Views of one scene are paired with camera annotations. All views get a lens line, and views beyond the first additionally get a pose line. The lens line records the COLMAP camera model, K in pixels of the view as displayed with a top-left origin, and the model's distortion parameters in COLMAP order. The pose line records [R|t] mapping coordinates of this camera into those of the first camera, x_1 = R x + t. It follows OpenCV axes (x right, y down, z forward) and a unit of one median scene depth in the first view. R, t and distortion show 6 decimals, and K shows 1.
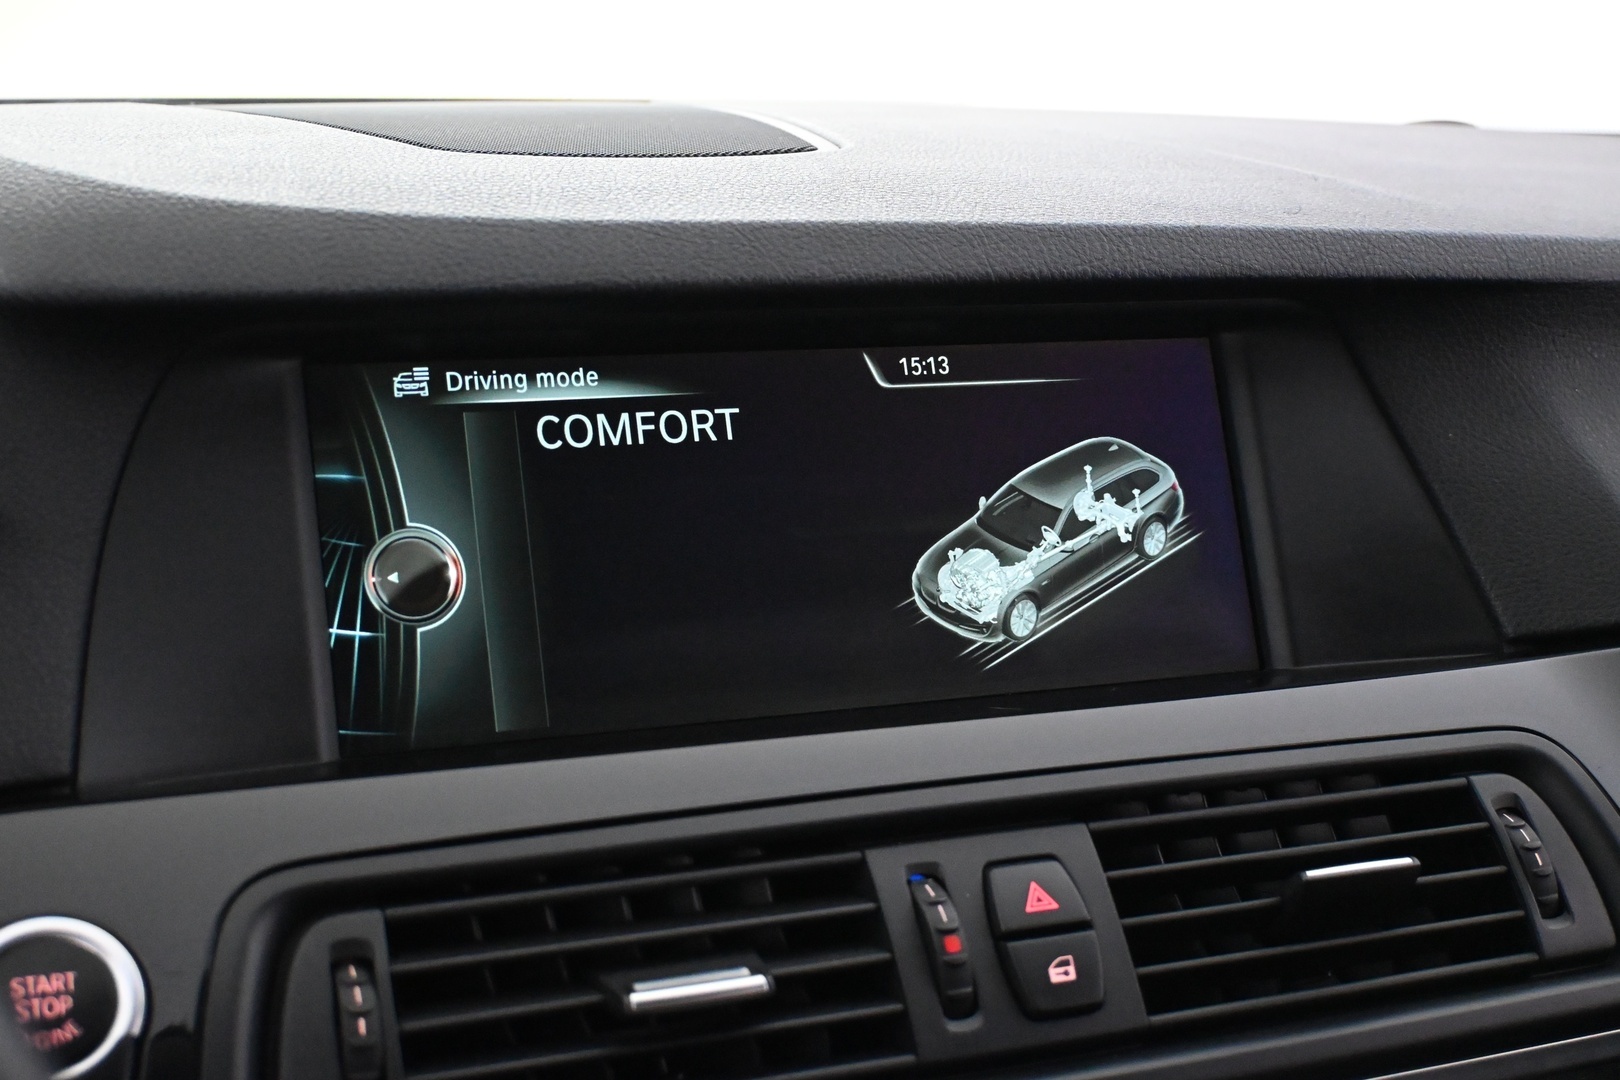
lens RADIAL K [[2249.4, 0, 815.0], [0, 2249.4, 533.1], [0, 0, 1]] dist [0.011175, 0.000000]
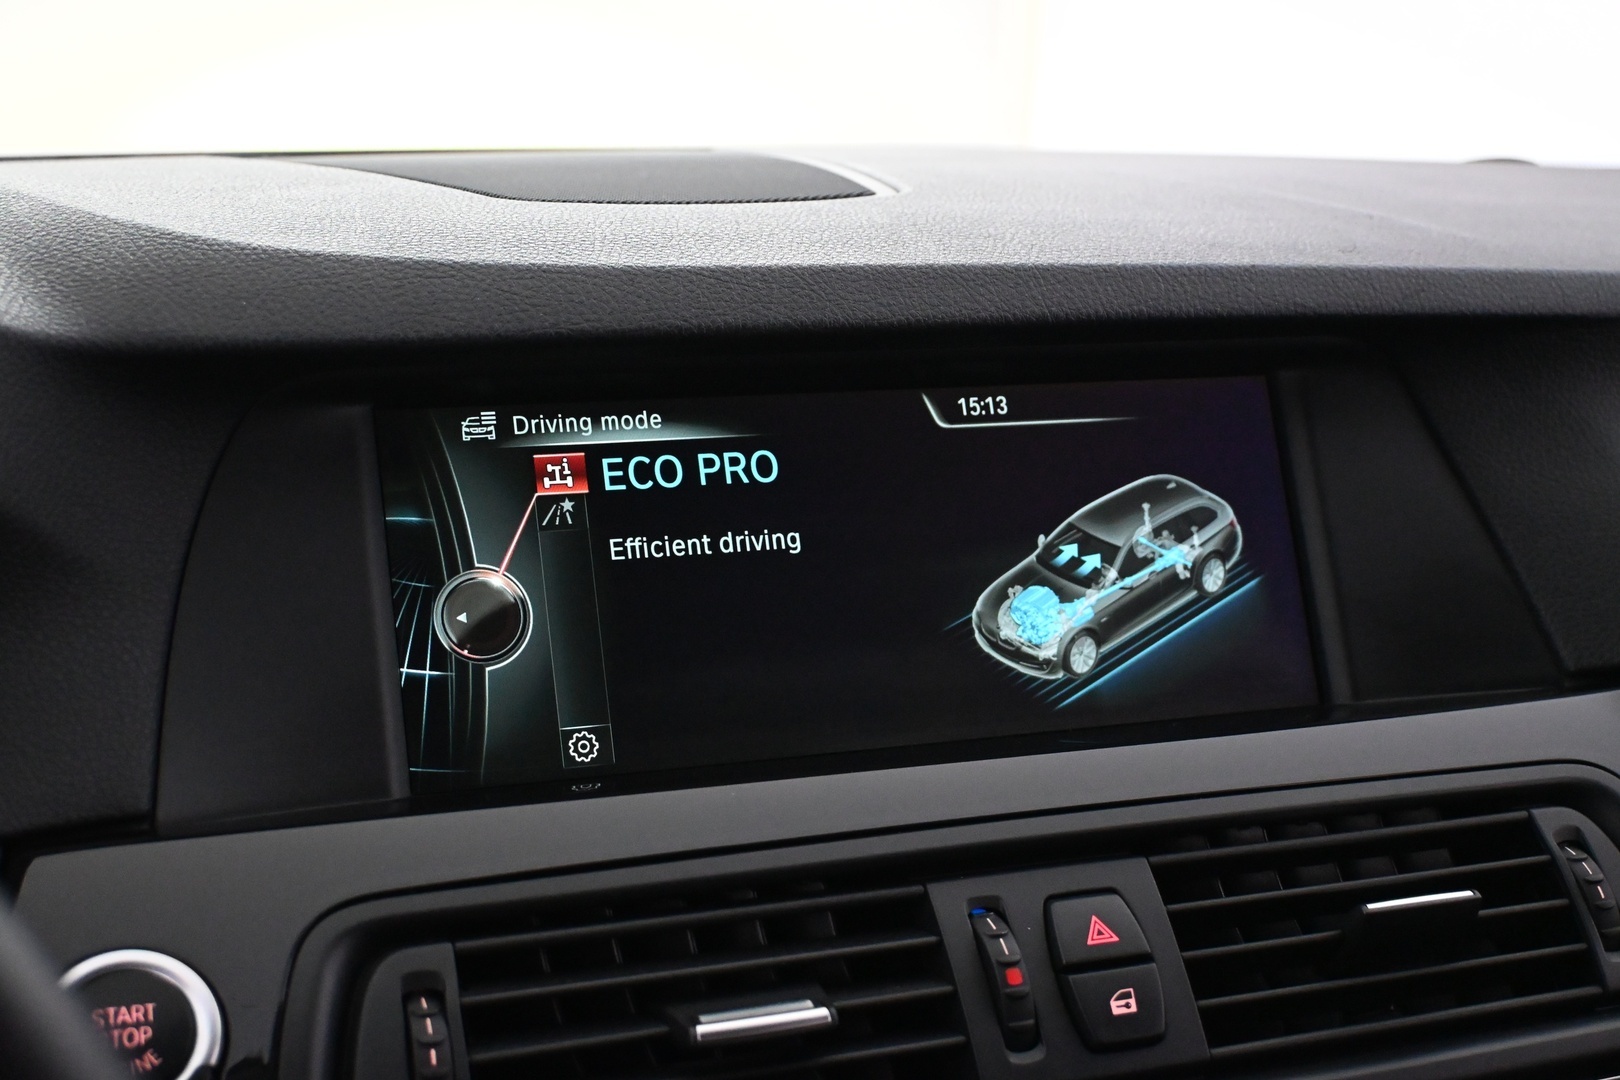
lens RADIAL K [[2249.4, 0, 814.0], [0, 2249.4, 531.9], [0, 0, 1]] dist [0.011175, 0.000000]
pose [[0.999534, -0.007240, -0.029641, 0.002535], [0.006646, 0.999776, -0.020099, 0.002585], [0.029780, 0.019893, 0.999359, -0.015106]]
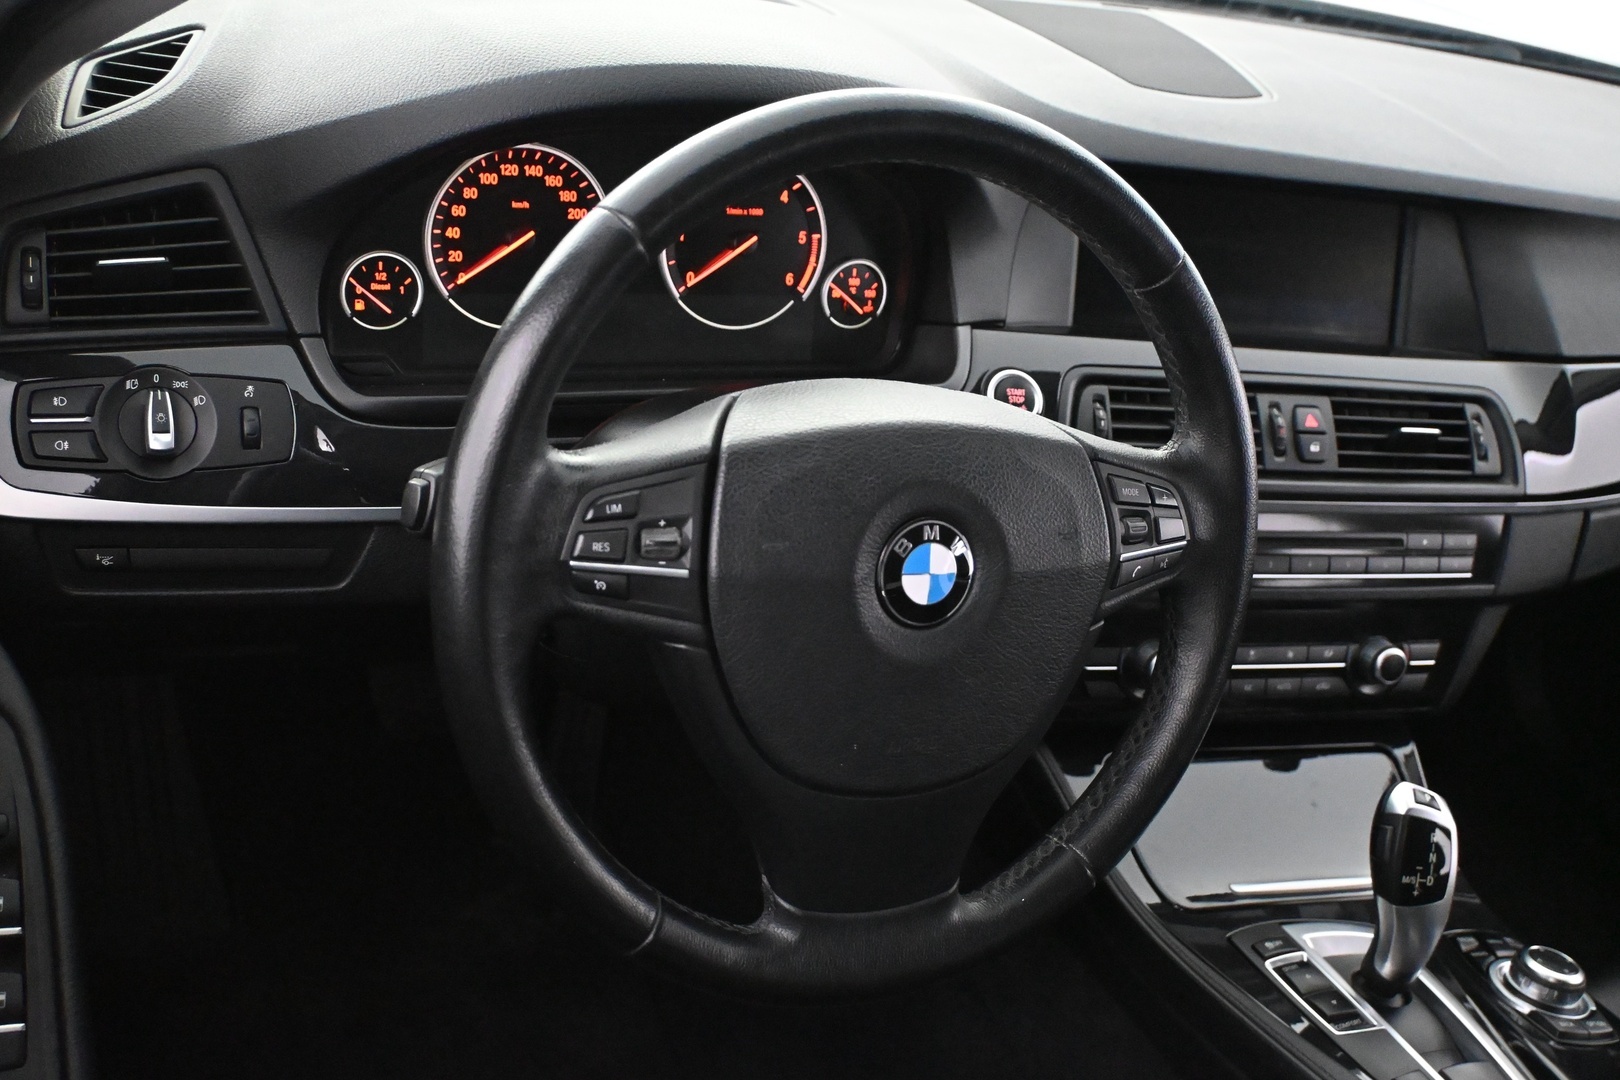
lens RADIAL K [[1757.4, 0, 811.9], [0, 1757.4, 539.3], [0, 0, 1]] dist [0.008274, 0.000000]
pose [[0.982905, 0.181319, 0.031960, -0.530260], [-0.183236, 0.946433, 0.265874, -0.159709], [0.017960, -0.267185, 0.963478, -1.112729]]
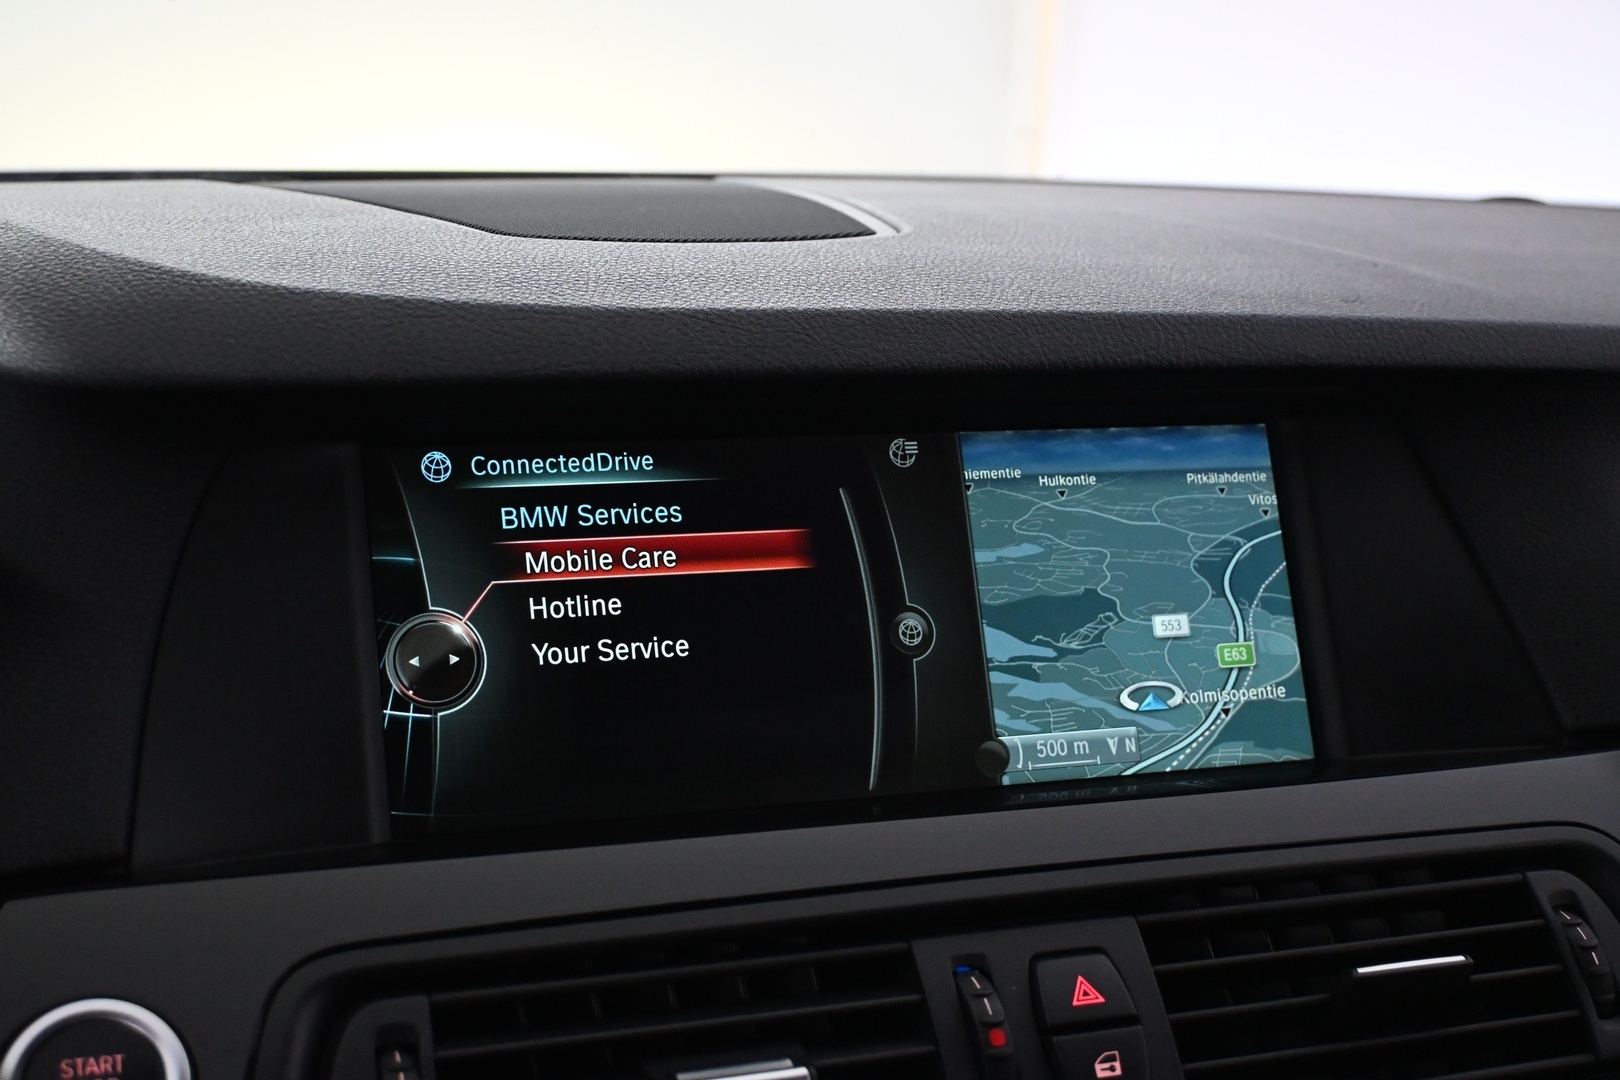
lens RADIAL K [[2249.4, 0, 813.5], [0, 2249.4, 533.4], [0, 0, 1]] dist [0.011175, 0.000000]
pose [[0.999404, 0.010555, -0.032862, 0.009291], [-0.011353, 0.999643, -0.024197, -0.014254], [0.032595, 0.024555, 0.999167, -0.003774]]
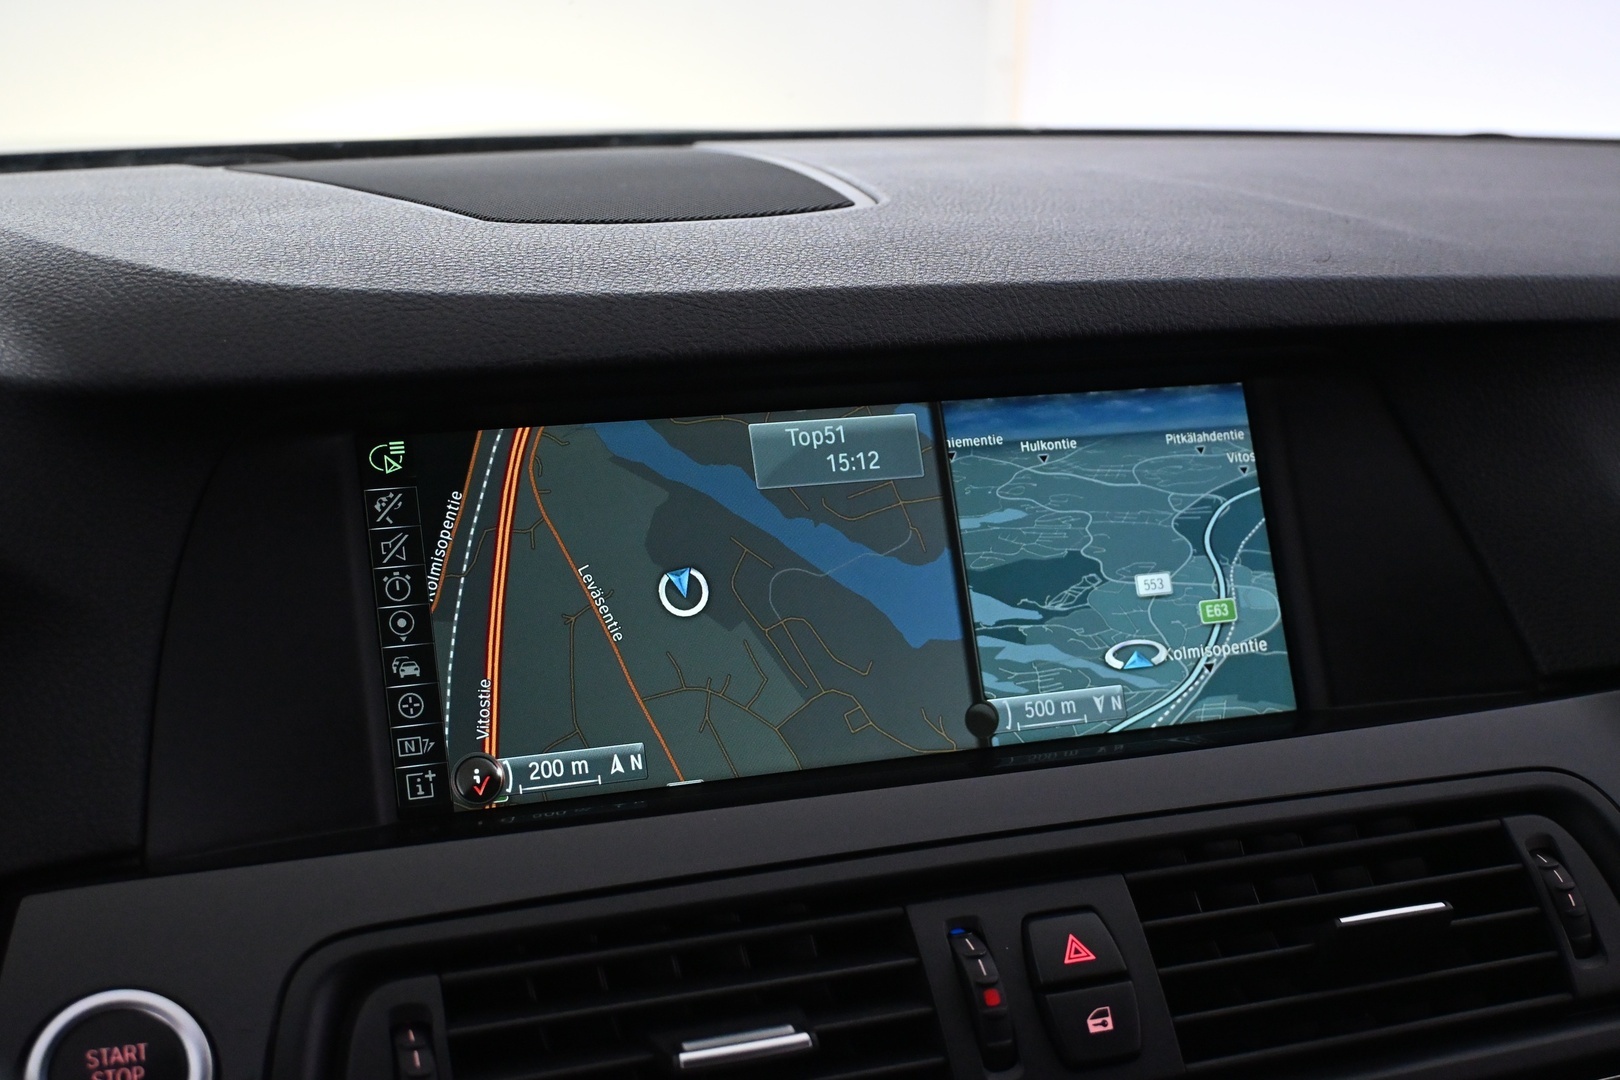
lens RADIAL K [[2249.4, 0, 814.7], [0, 2249.4, 534.4], [0, 0, 1]] dist [0.011175, 0.000000]
pose [[0.999419, -0.017081, -0.029504, 0.012921], [0.017306, 0.999823, 0.007378, -0.034902], [0.029373, -0.007884, 0.999537, -0.026440]]
